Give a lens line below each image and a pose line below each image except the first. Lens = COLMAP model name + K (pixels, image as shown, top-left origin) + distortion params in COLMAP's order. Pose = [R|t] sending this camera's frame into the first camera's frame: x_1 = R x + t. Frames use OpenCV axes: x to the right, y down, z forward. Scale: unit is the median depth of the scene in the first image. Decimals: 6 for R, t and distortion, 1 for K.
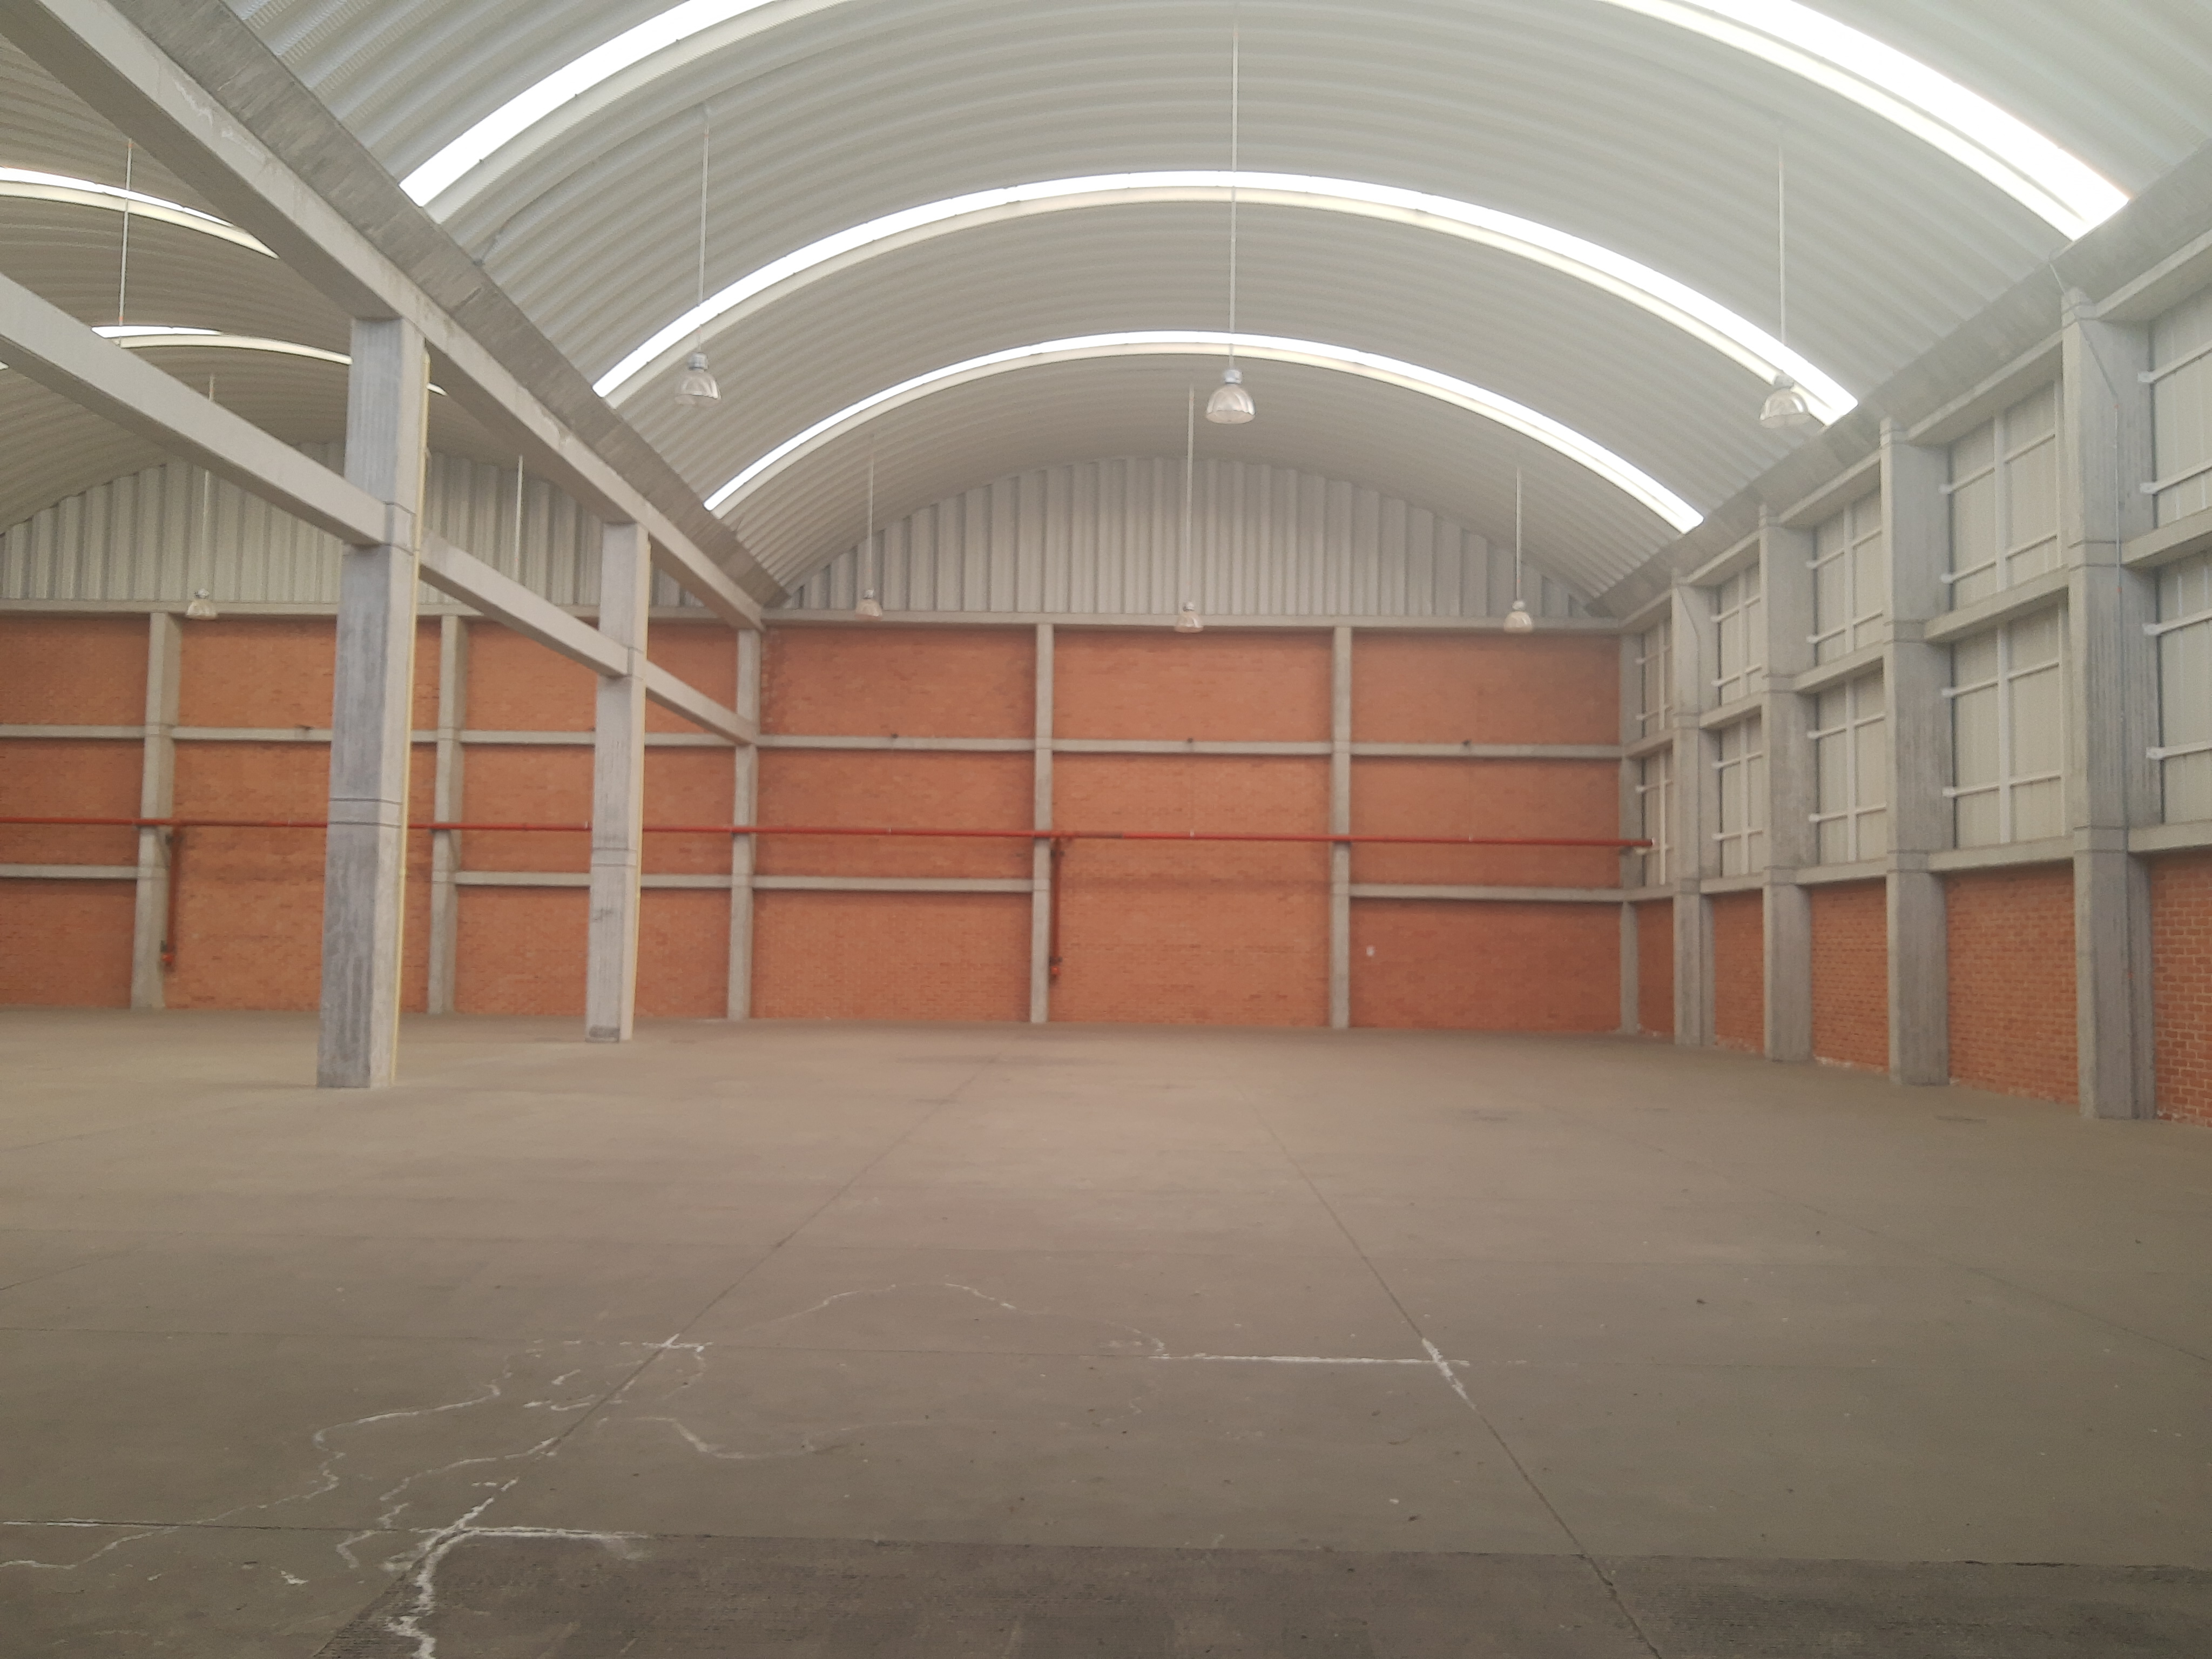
lens RADIAL K [[1730.4, 0, 1067.0], [0, 1730.4, 823.3], [0, 0, 1]] dist [0.049145, -0.121710]
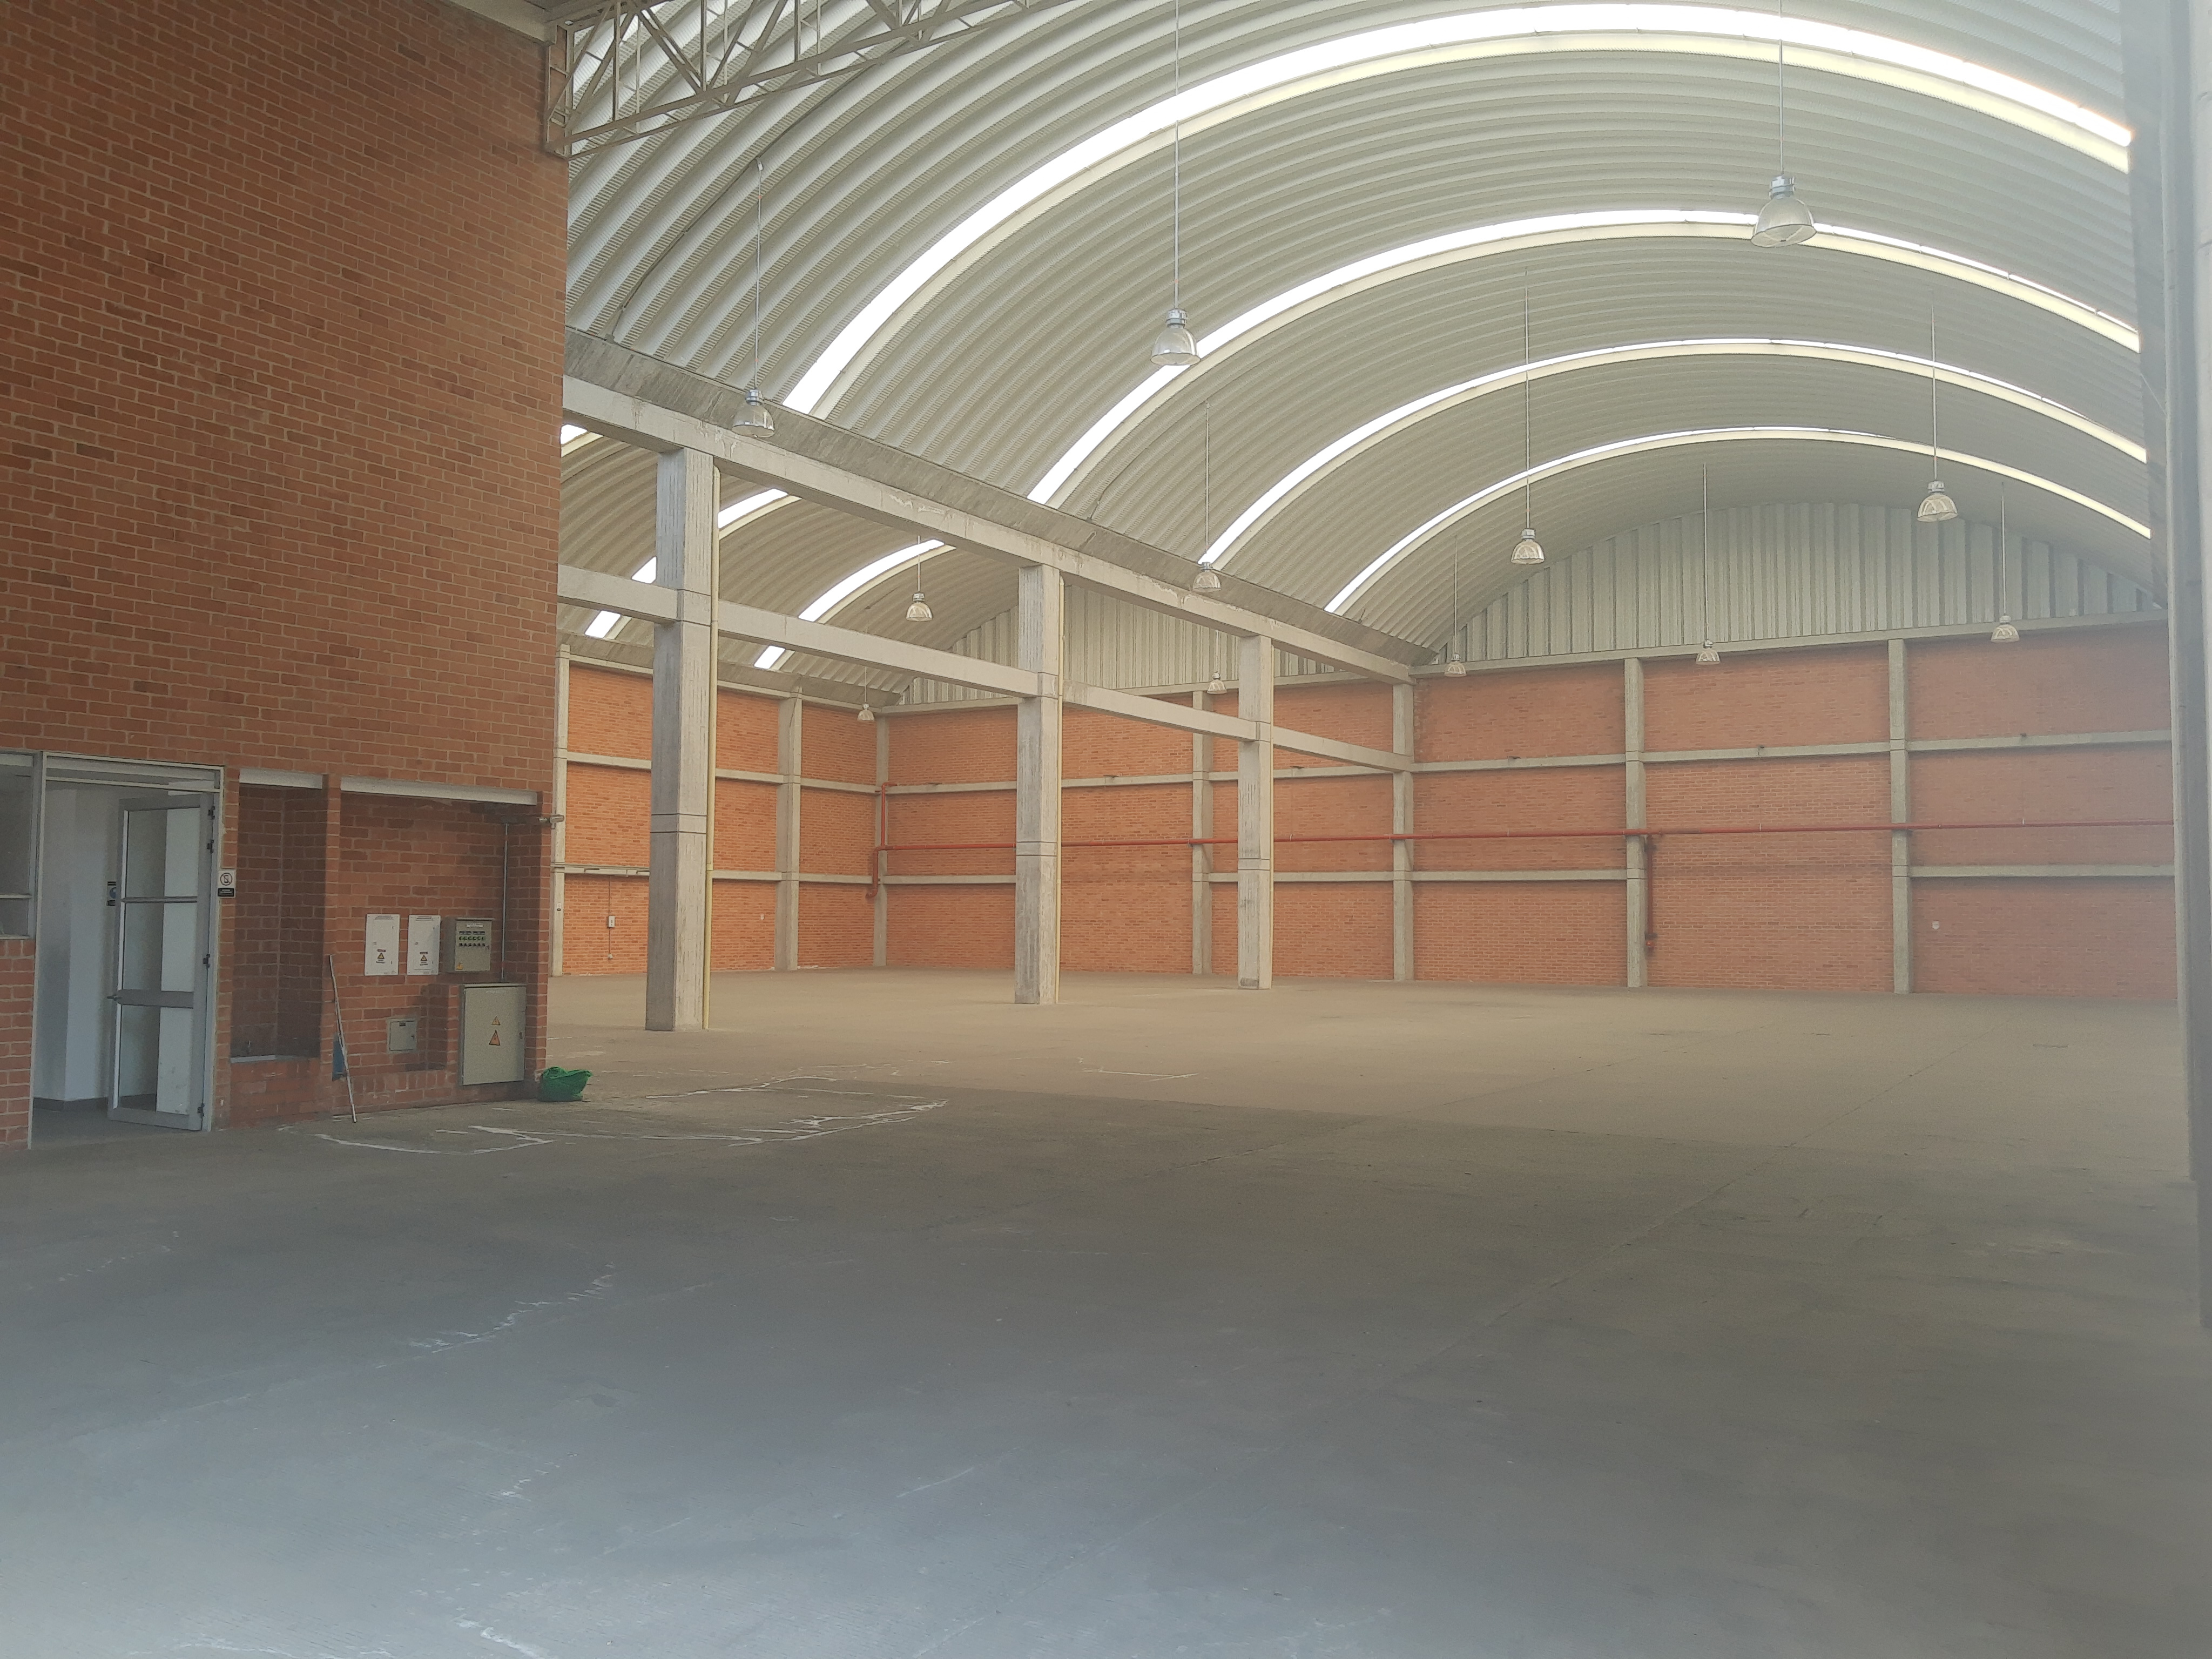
lens RADIAL K [[1730.4, 0, 1067.0], [0, 1730.4, 823.3], [0, 0, 1]] dist [0.049145, -0.121710]
pose [[0.853033, -0.038602, -0.520428, 0.280824], [0.043066, 0.999066, -0.003515, -0.012597], [0.520077, -0.019414, 0.853898, -0.251507]]
